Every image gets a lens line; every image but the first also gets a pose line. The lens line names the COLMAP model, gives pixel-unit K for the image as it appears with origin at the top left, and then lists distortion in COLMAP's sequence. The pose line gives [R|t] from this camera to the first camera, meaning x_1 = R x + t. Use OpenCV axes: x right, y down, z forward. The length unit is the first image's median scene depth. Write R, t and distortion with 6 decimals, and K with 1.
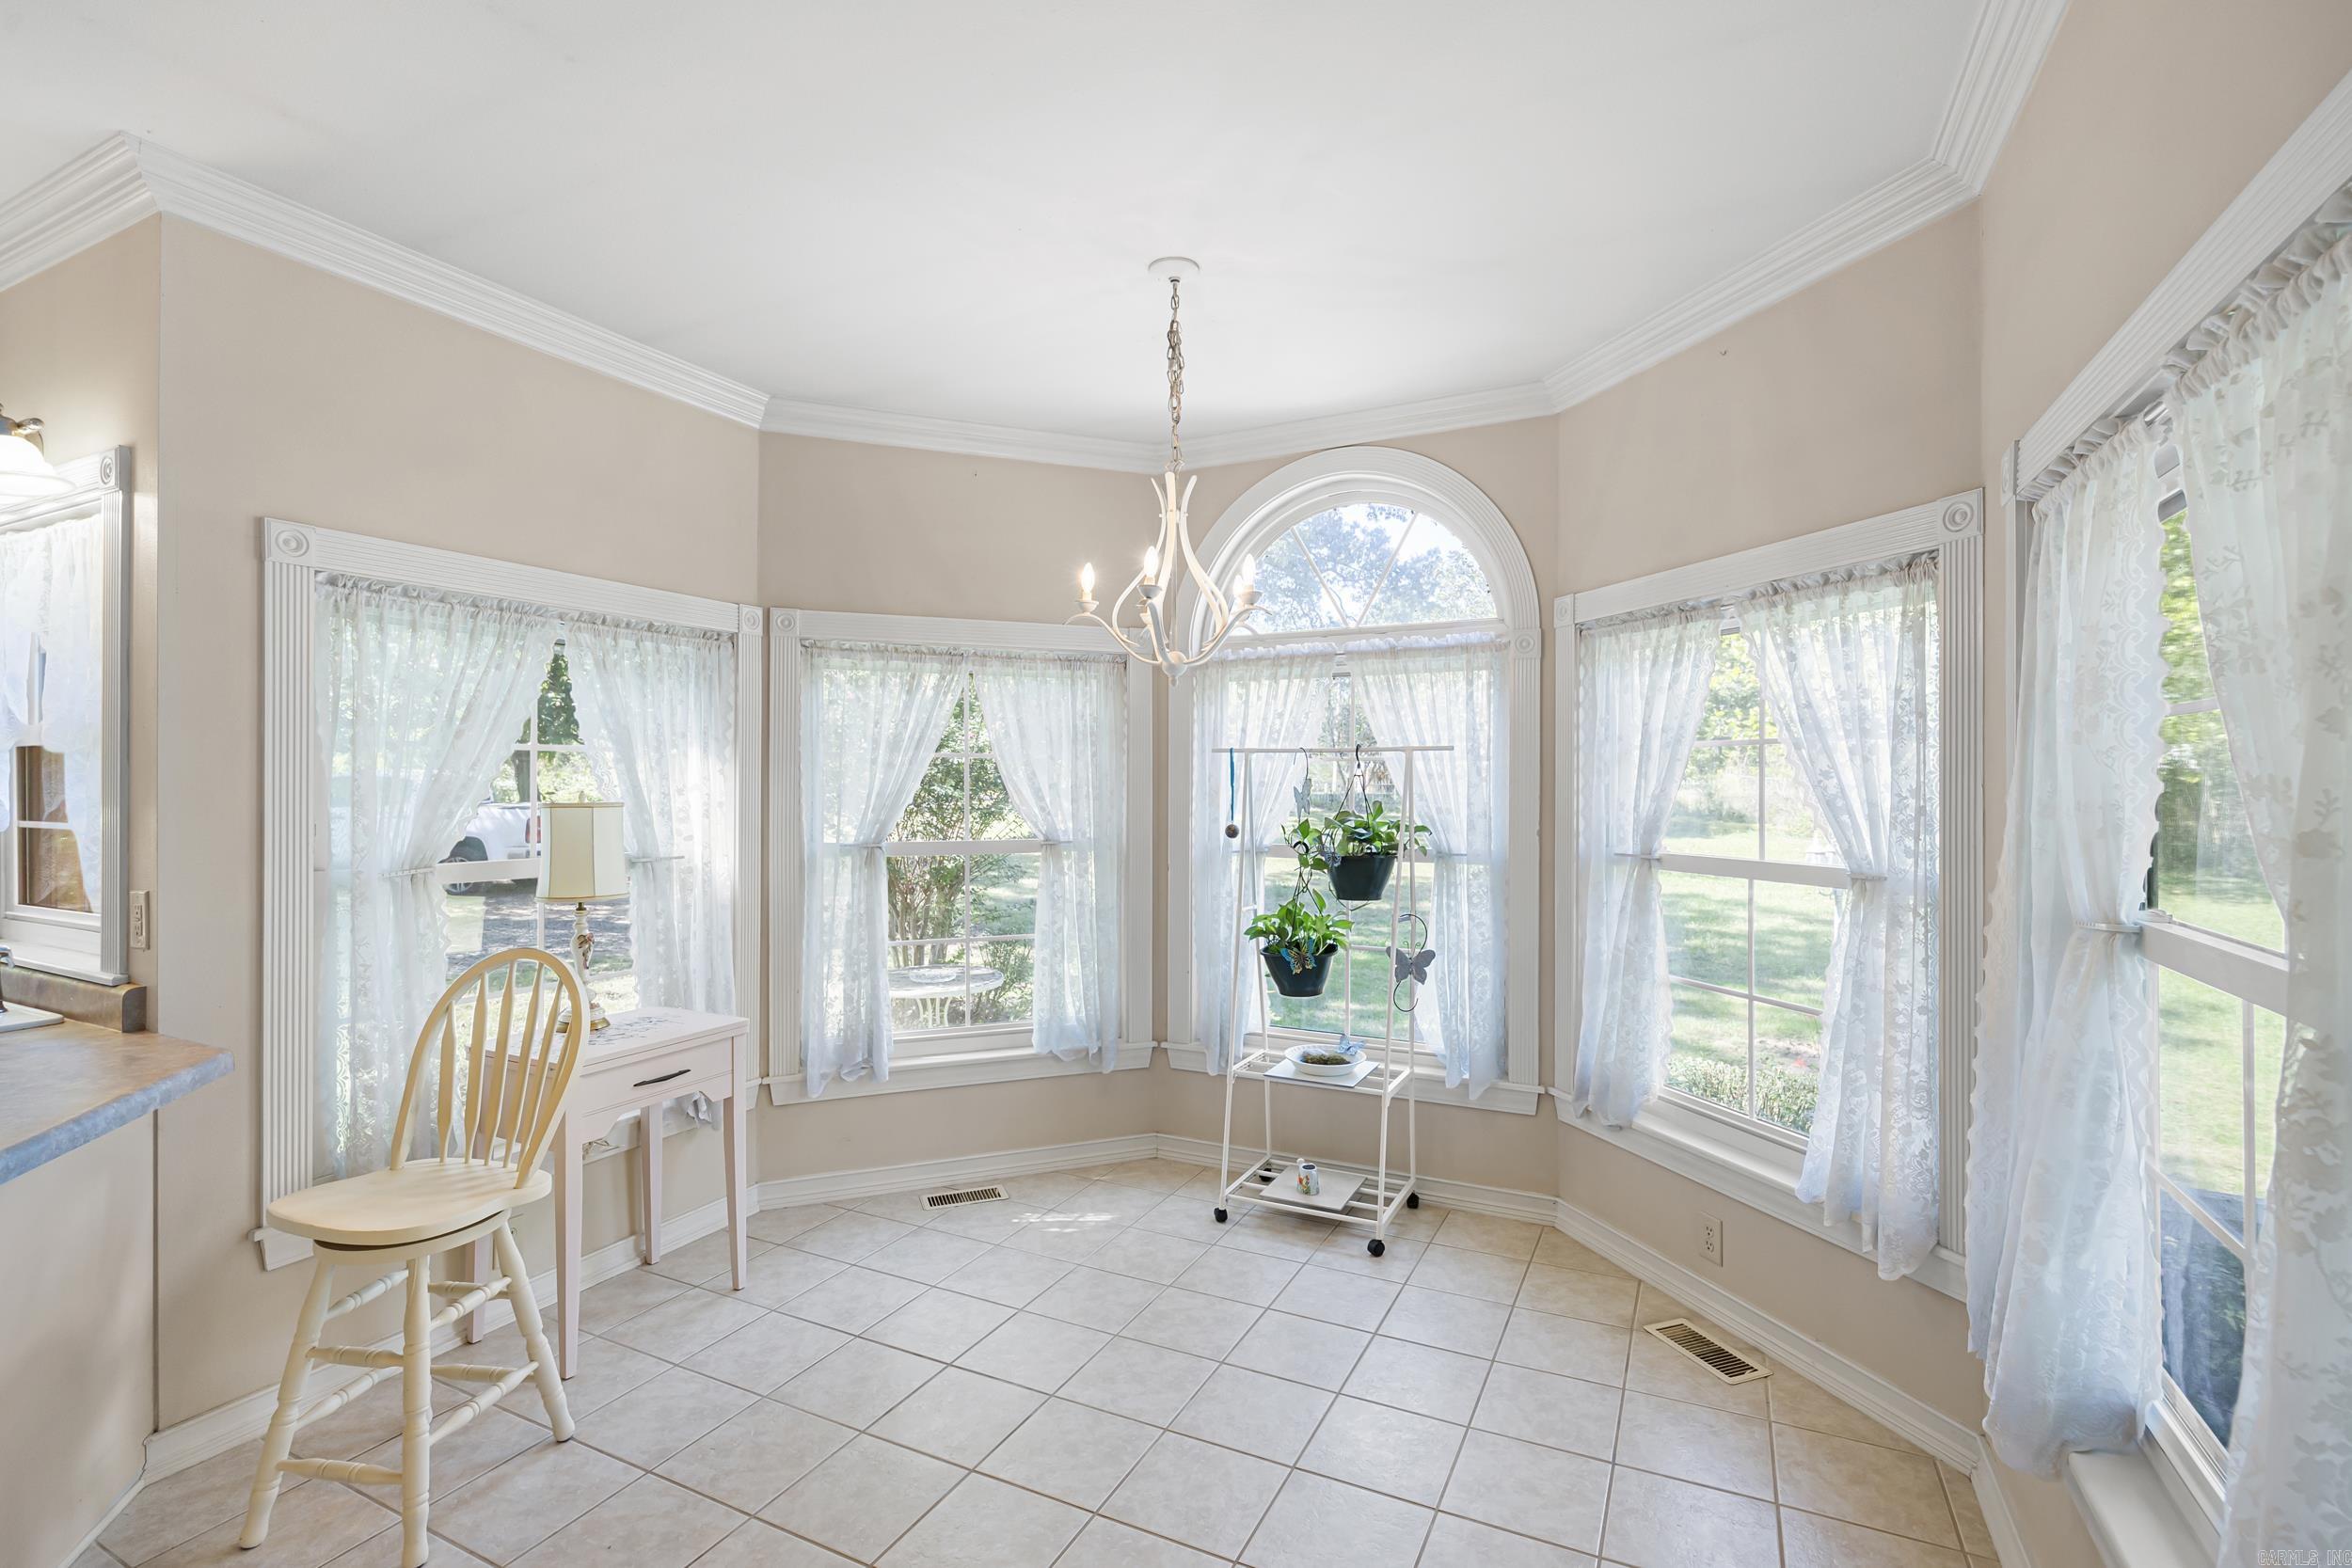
lens RADIAL K [[1062.4, 0, 1192.1], [0, 1062.4, 786.6], [0, 0, 1]] dist [-0.013586, 0.000506]
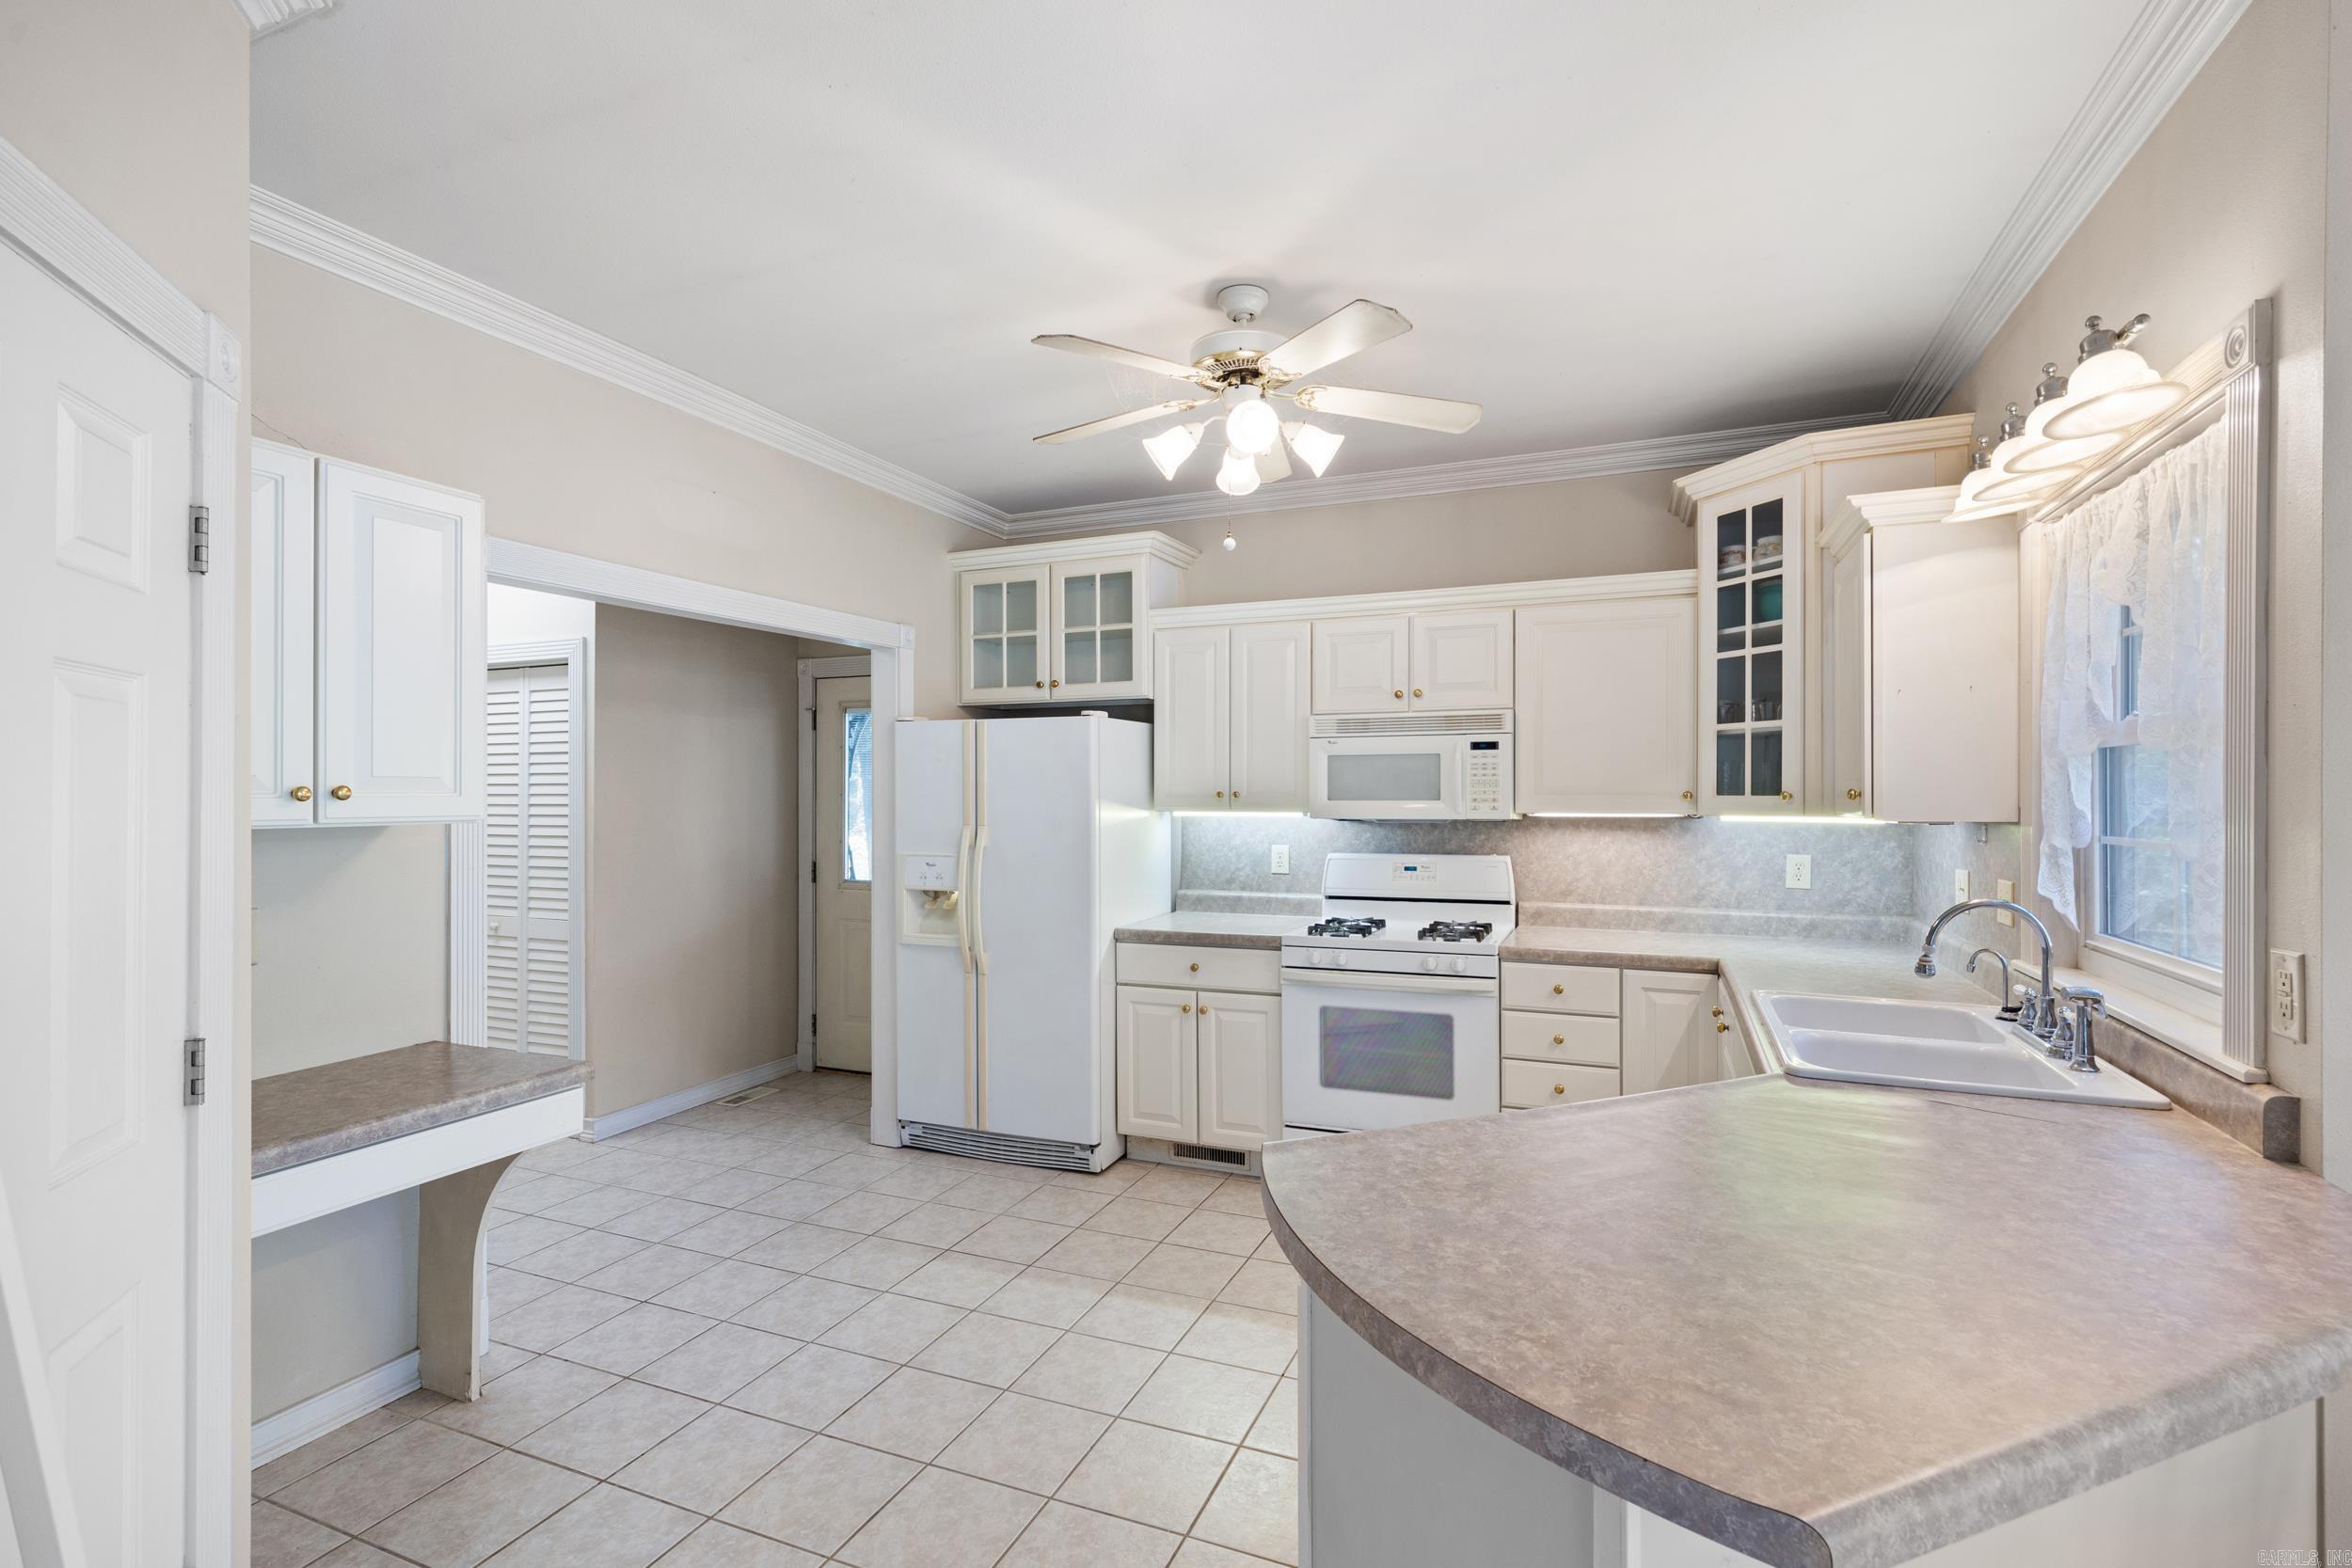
lens RADIAL K [[1062.4, 0, 1175.5], [0, 1062.4, 801.5], [0, 0, 1]] dist [-0.013586, 0.000506]
pose [[0.037775, 0.005269, -0.999272, -0.326174], [-0.000652, 0.999986, 0.005248, 0.000596], [0.999286, 0.000453, 0.037778, 0.236043]]
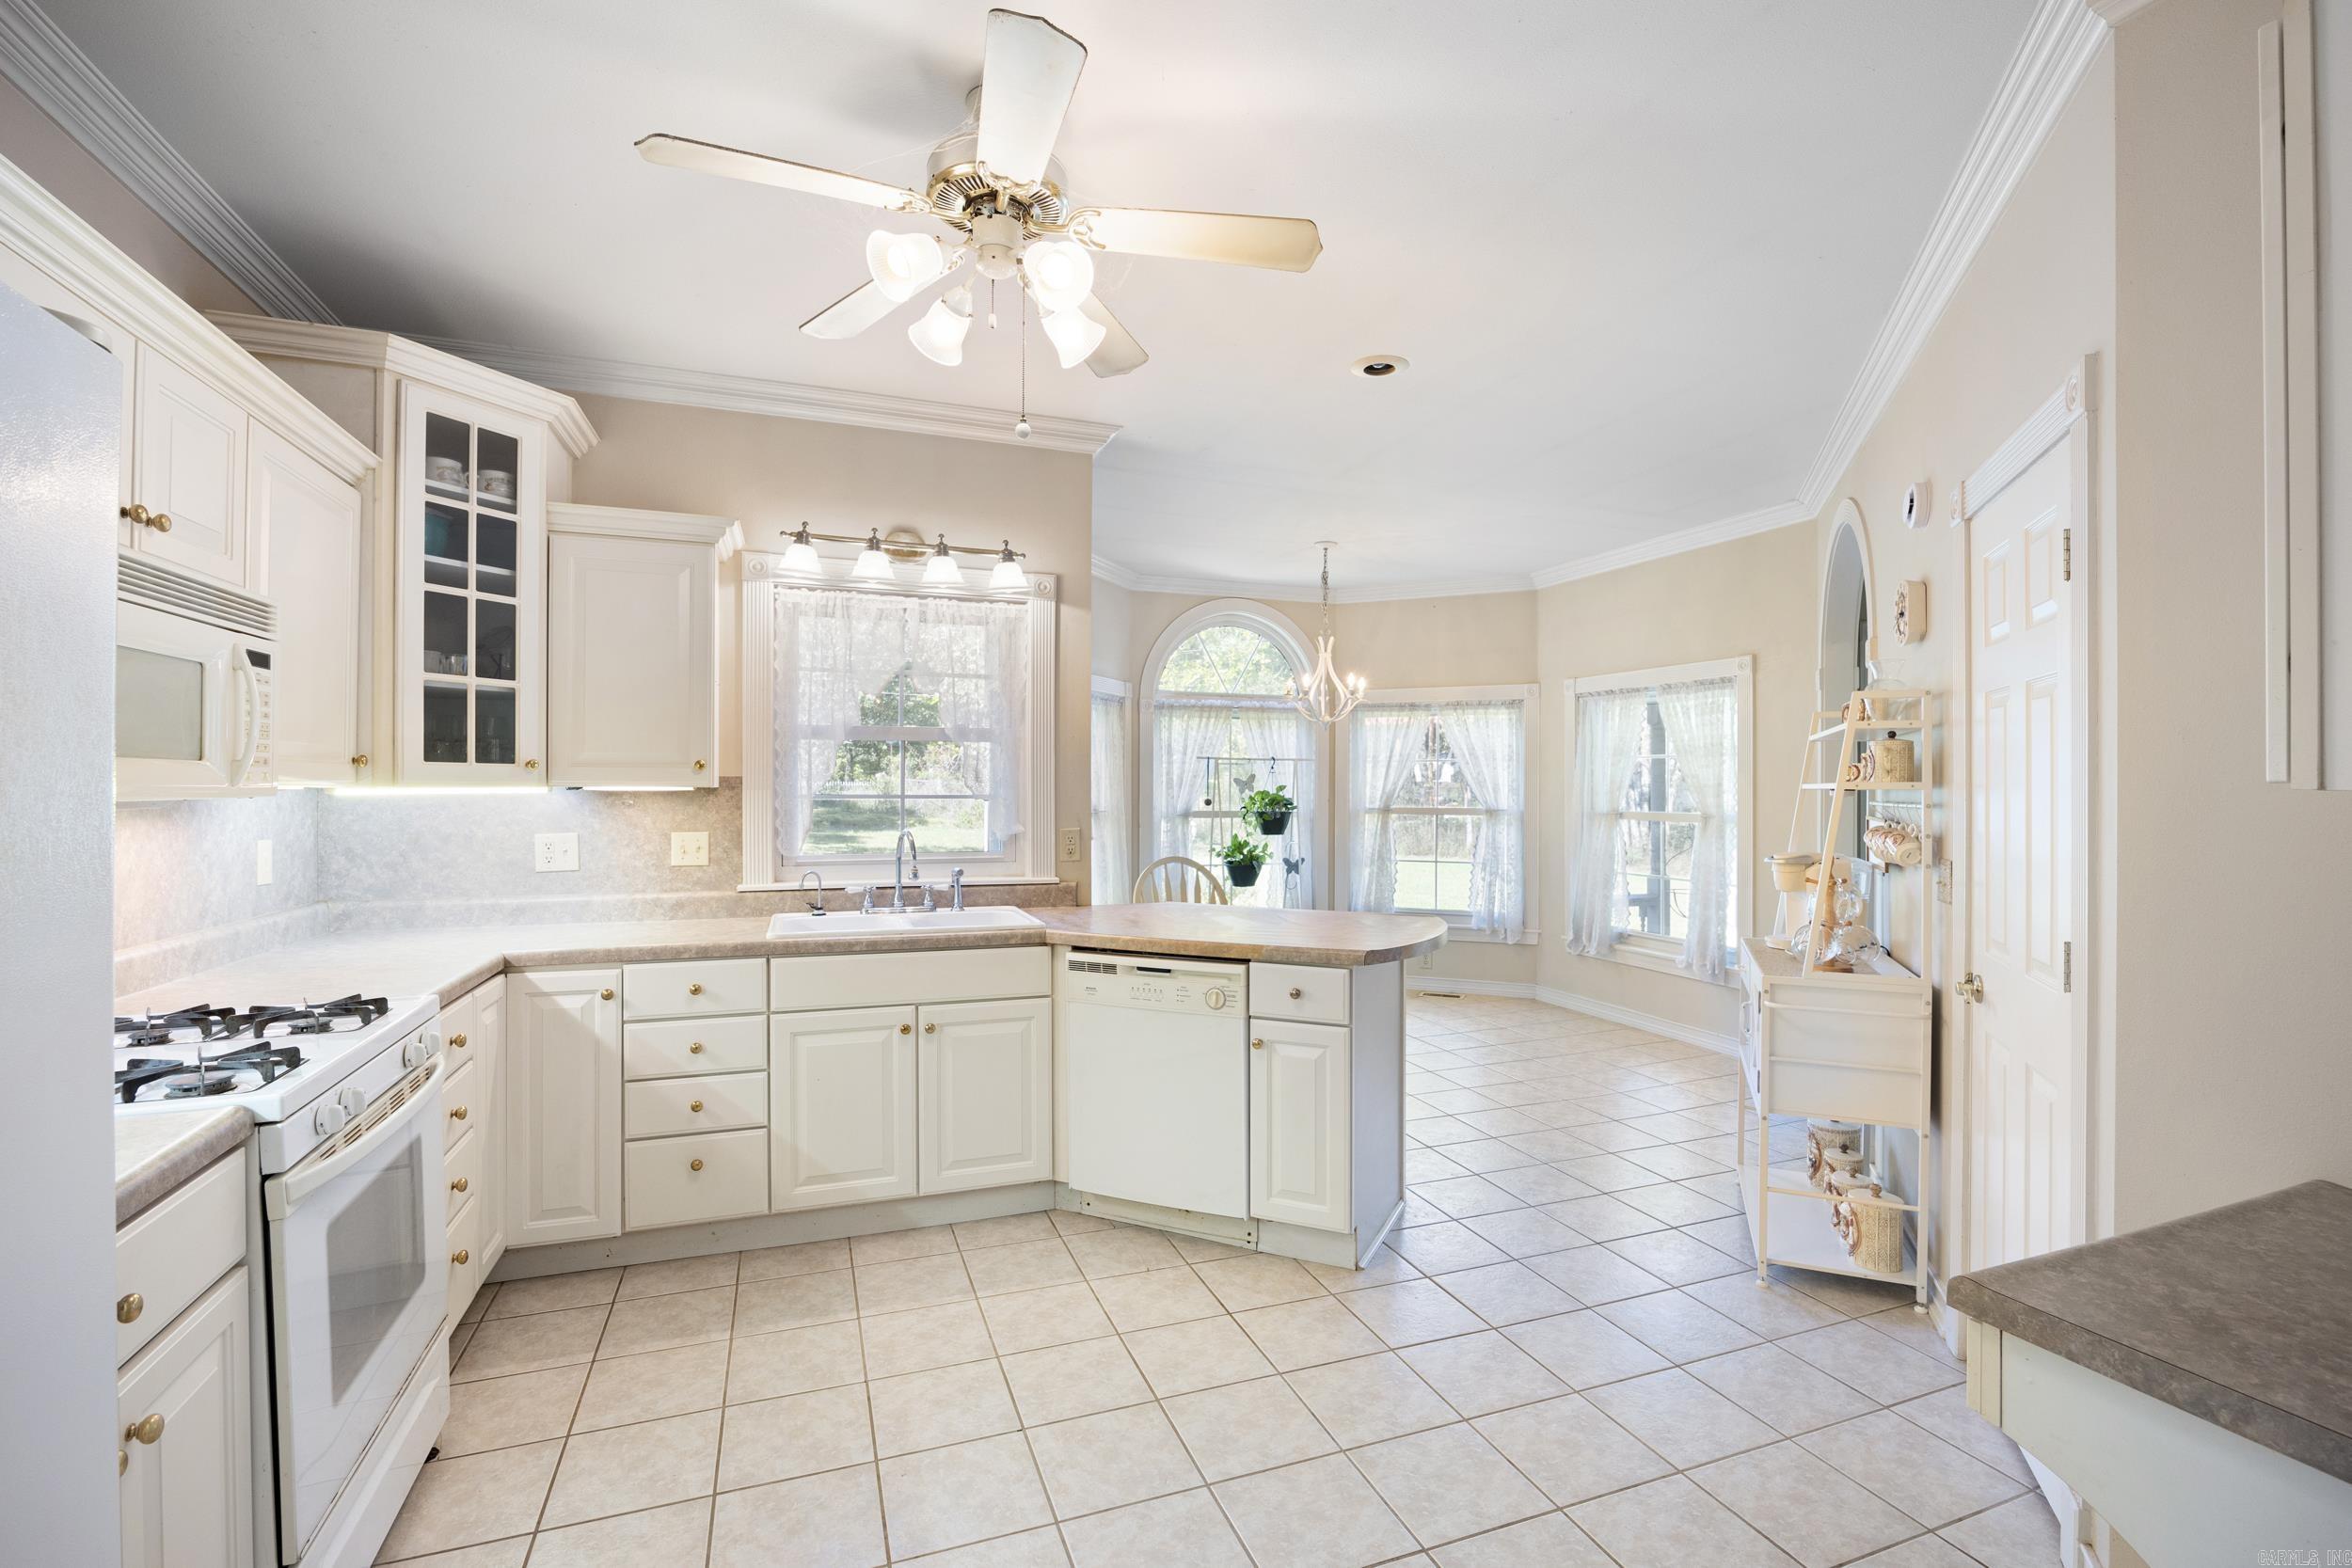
lens RADIAL K [[1062.4, 0, 1218.5], [0, 1062.4, 792.0], [0, 0, 1]] dist [-0.013586, 0.000506]
pose [[0.669632, -0.002107, 0.742690, -1.959514], [-0.002161, 0.999986, 0.004785, 0.023888], [-0.742690, -0.004809, 0.669619, -0.356263]]
